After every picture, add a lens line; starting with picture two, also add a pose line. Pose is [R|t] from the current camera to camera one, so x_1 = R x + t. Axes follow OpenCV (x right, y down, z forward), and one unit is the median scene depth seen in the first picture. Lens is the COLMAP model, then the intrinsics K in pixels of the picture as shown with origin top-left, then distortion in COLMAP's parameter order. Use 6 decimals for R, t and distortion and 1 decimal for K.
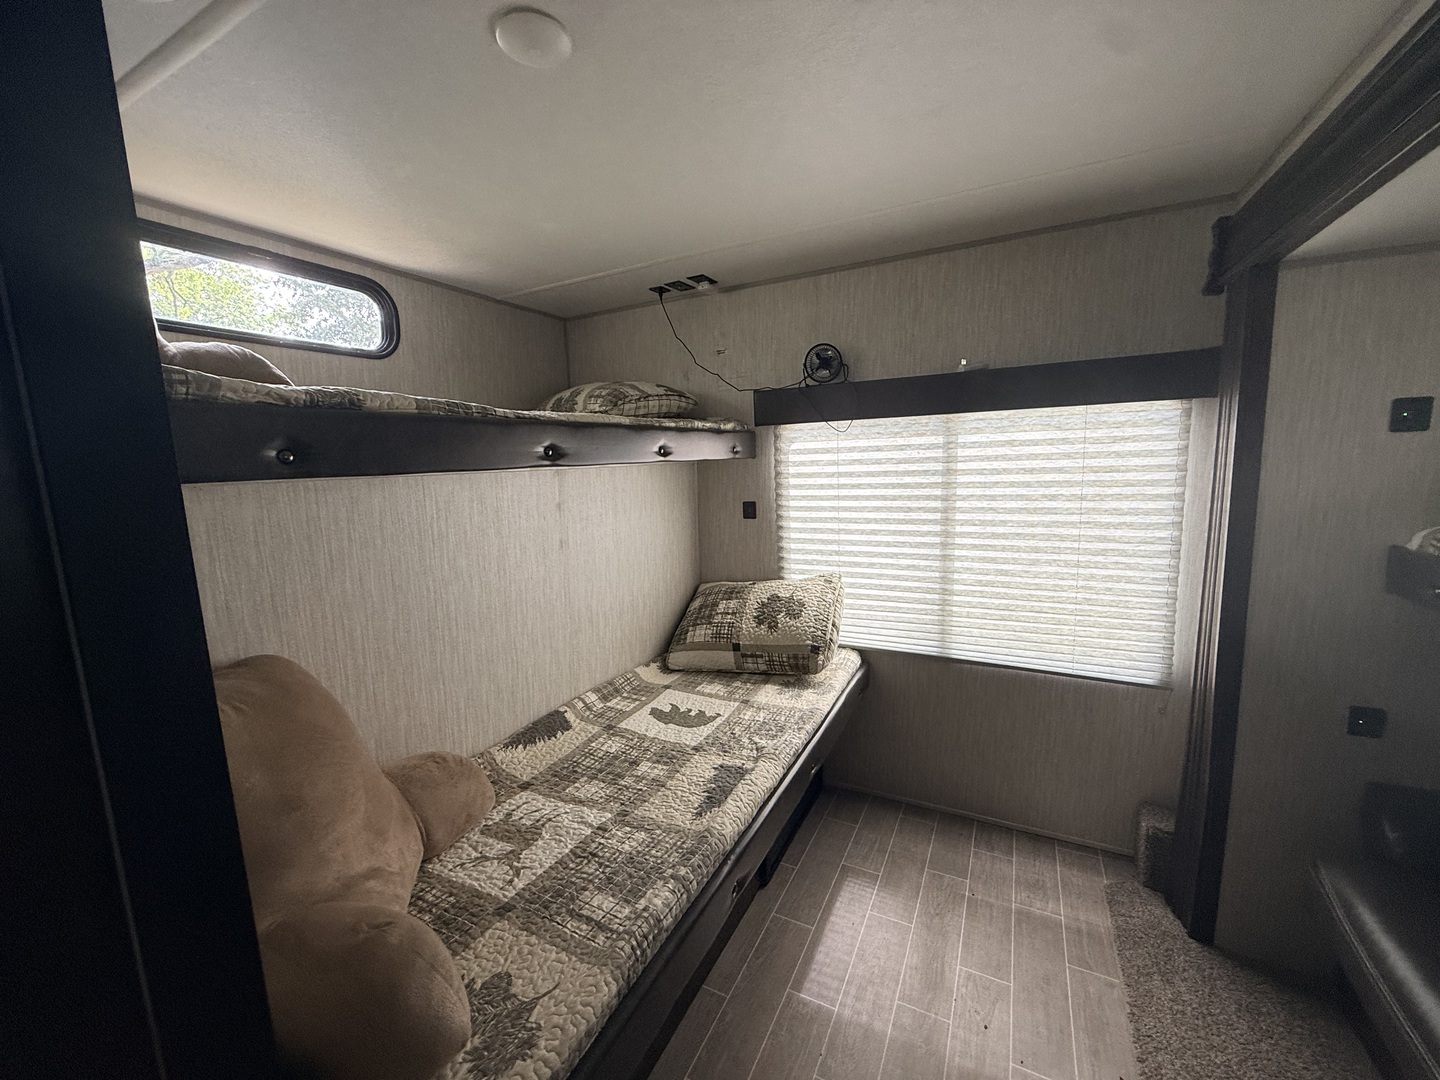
lens RADIAL K [[572.8, 0, 717.3], [0, 572.8, 541.0], [0, 0, 1]] dist [-0.000333, -0.000026]
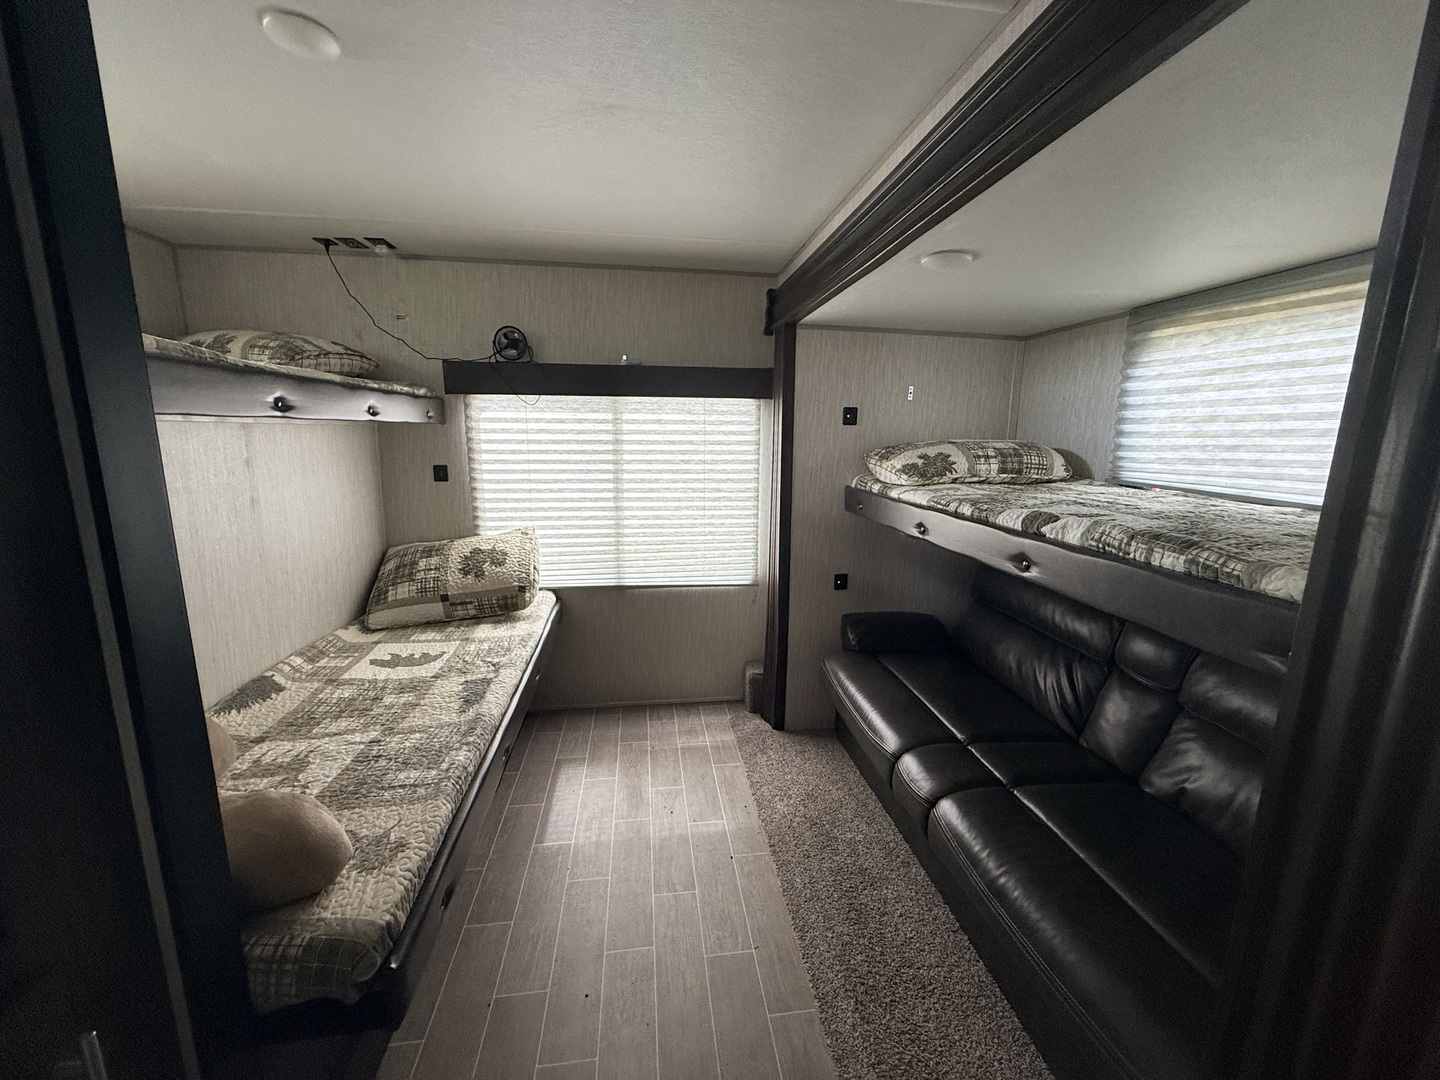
lens RADIAL K [[572.8, 0, 717.3], [0, 572.8, 541.0], [0, 0, 1]] dist [-0.000333, -0.000026]
pose [[0.816952, -0.064736, 0.573062, -0.179499], [0.044640, 0.997797, 0.049078, 0.053415], [-0.574976, -0.014513, 0.818041, -0.206625]]
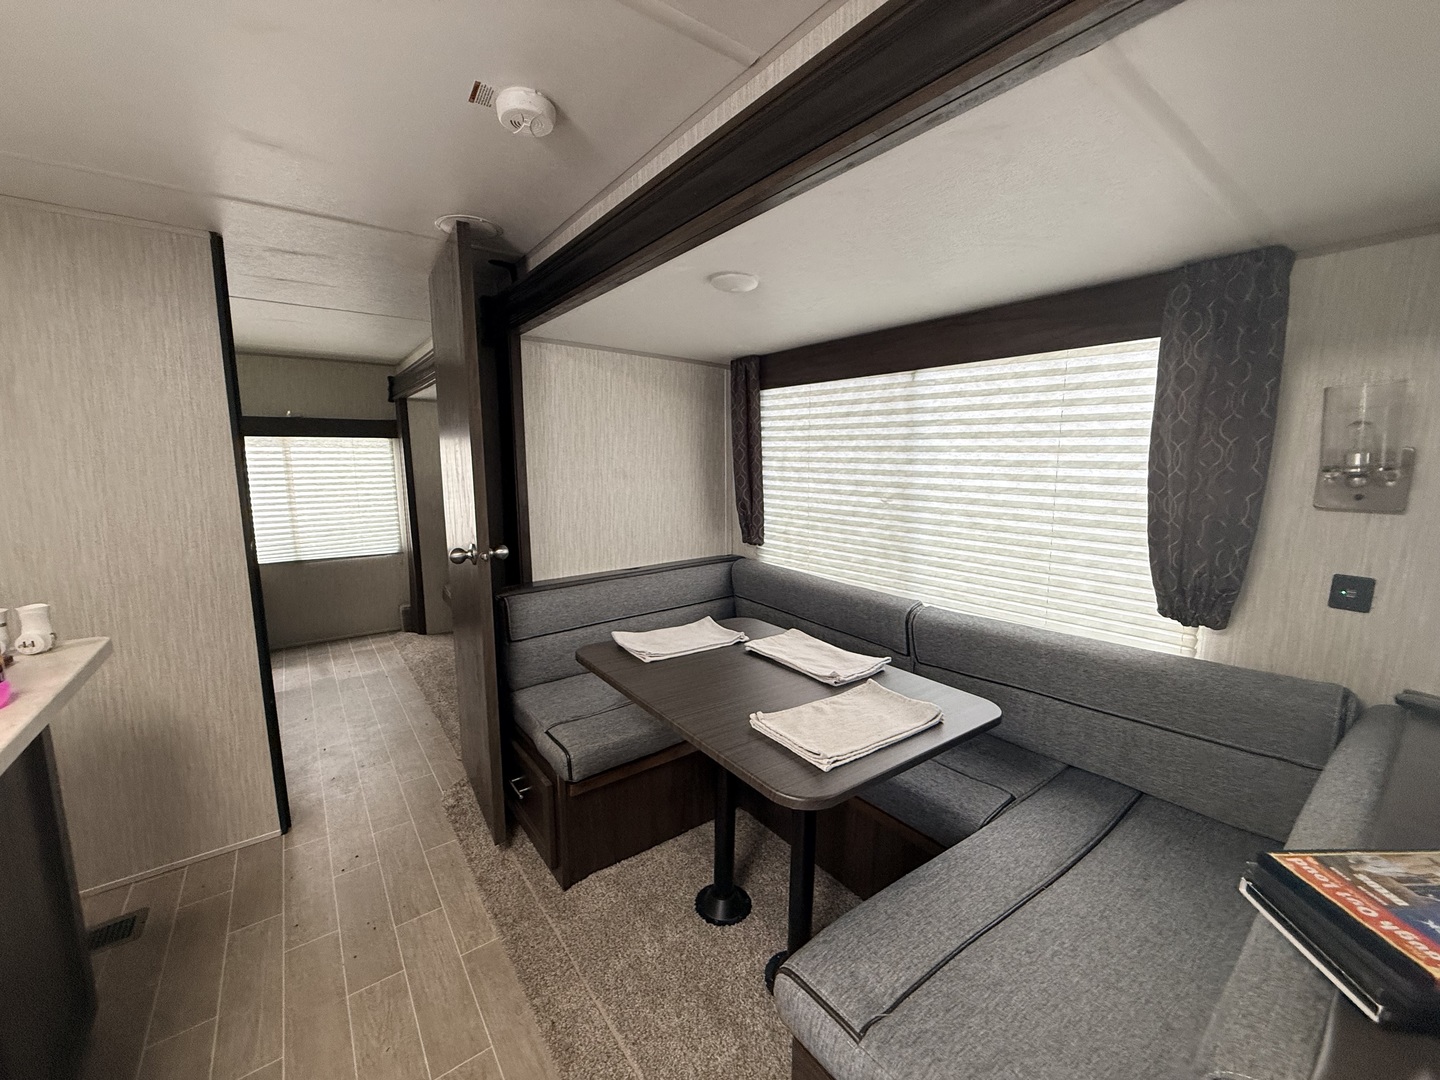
lens RADIAL K [[572.8, 0, 717.3], [0, 572.8, 541.0], [0, 0, 1]] dist [-0.000333, -0.000026]
pose [[0.433546, -0.095637, 0.896042, -0.813776], [0.119180, 0.991703, 0.048183, 0.238042], [-0.893216, 0.085901, 0.441346, -1.280353]]
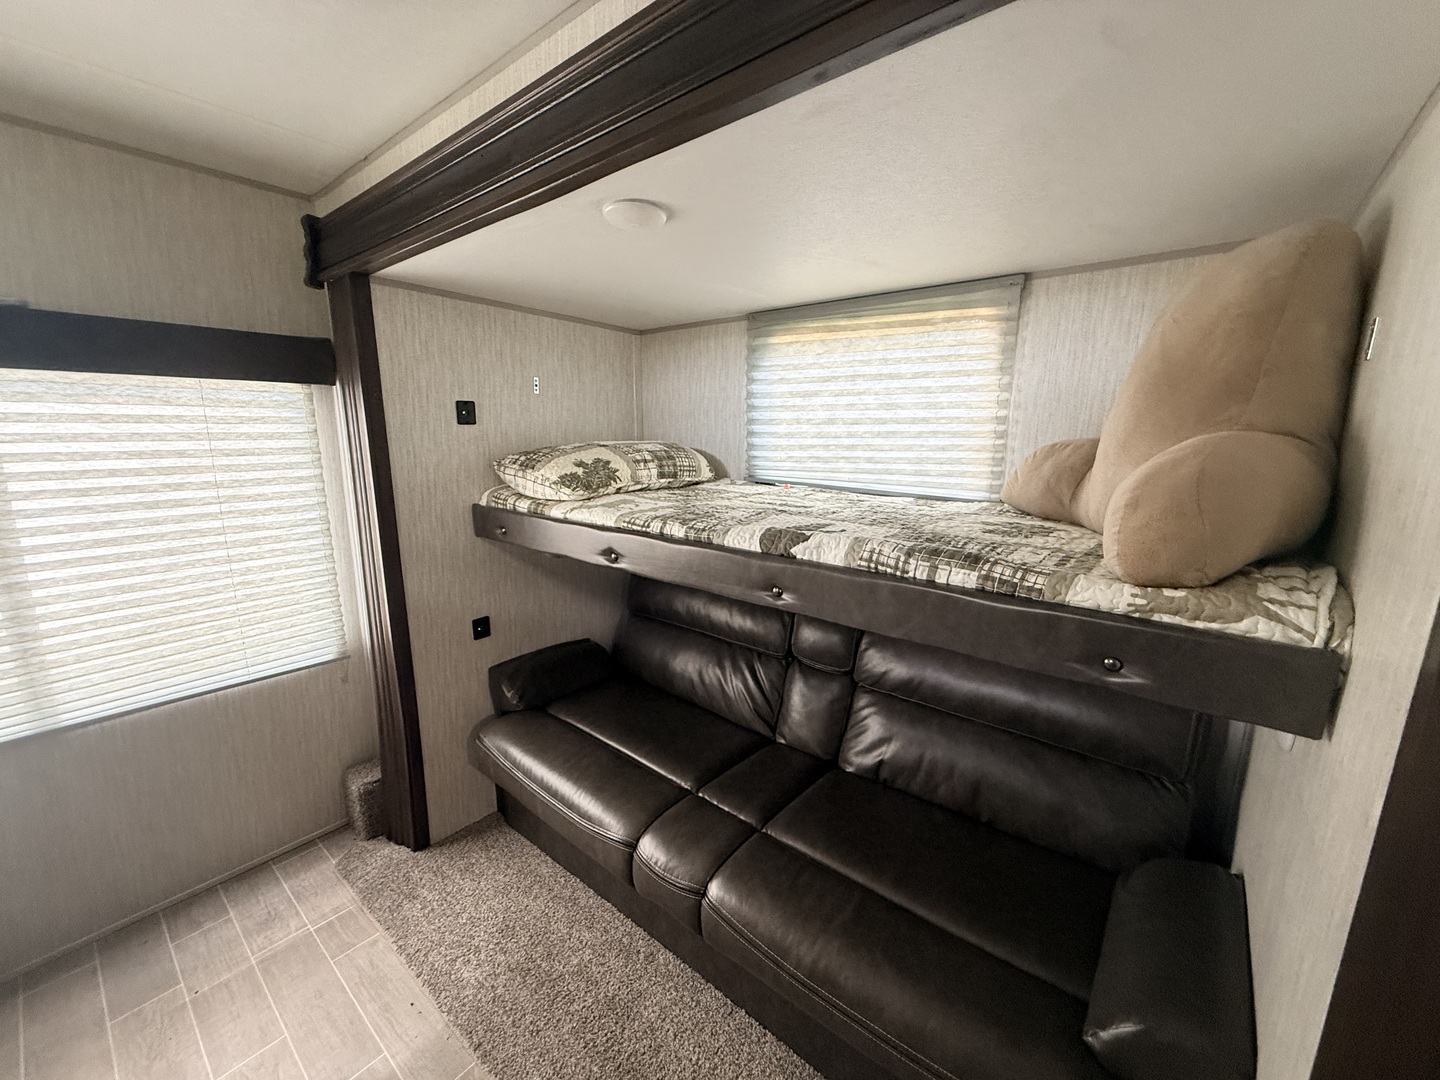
lens RADIAL K [[572.8, 0, 717.3], [0, 572.8, 541.0], [0, 0, 1]] dist [-0.000333, -0.000026]
pose [[0.206146, -0.153692, 0.966376, -0.068902], [0.128524, 0.983285, 0.128965, -0.004966], [-0.970044, 0.097617, 0.222453, 0.062802]]
